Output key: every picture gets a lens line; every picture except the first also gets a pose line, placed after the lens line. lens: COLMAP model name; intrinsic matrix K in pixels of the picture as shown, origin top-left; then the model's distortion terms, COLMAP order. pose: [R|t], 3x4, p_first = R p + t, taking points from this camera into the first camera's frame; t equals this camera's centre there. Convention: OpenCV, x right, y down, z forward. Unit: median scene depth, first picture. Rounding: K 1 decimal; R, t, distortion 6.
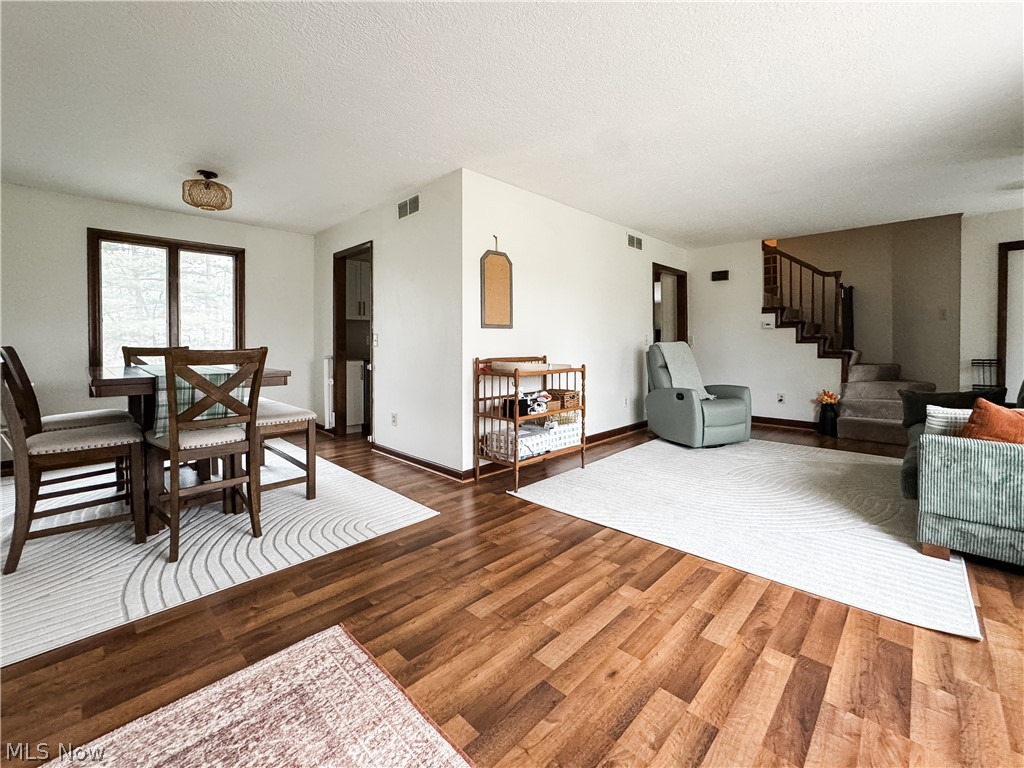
lens RADIAL K [[433.6, 0, 506.5], [0, 433.6, 358.6], [0, 0, 1]] dist [-0.037156, 0.017504]
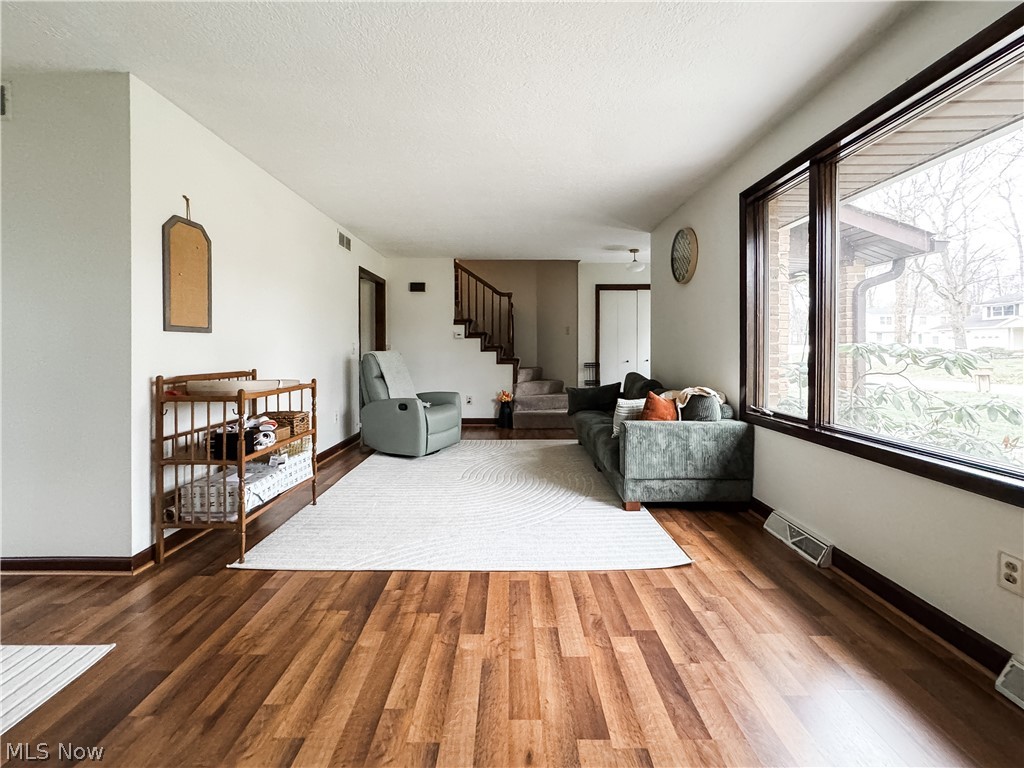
lens RADIAL K [[433.6, 0, 506.5], [0, 433.6, 358.6], [0, 0, 1]] dist [-0.037156, 0.017504]
pose [[0.719030, -0.012314, 0.694870, -0.138619], [0.024435, 0.999673, -0.007569, -0.010216], [-0.694550, 0.022422, 0.719095, 0.170881]]
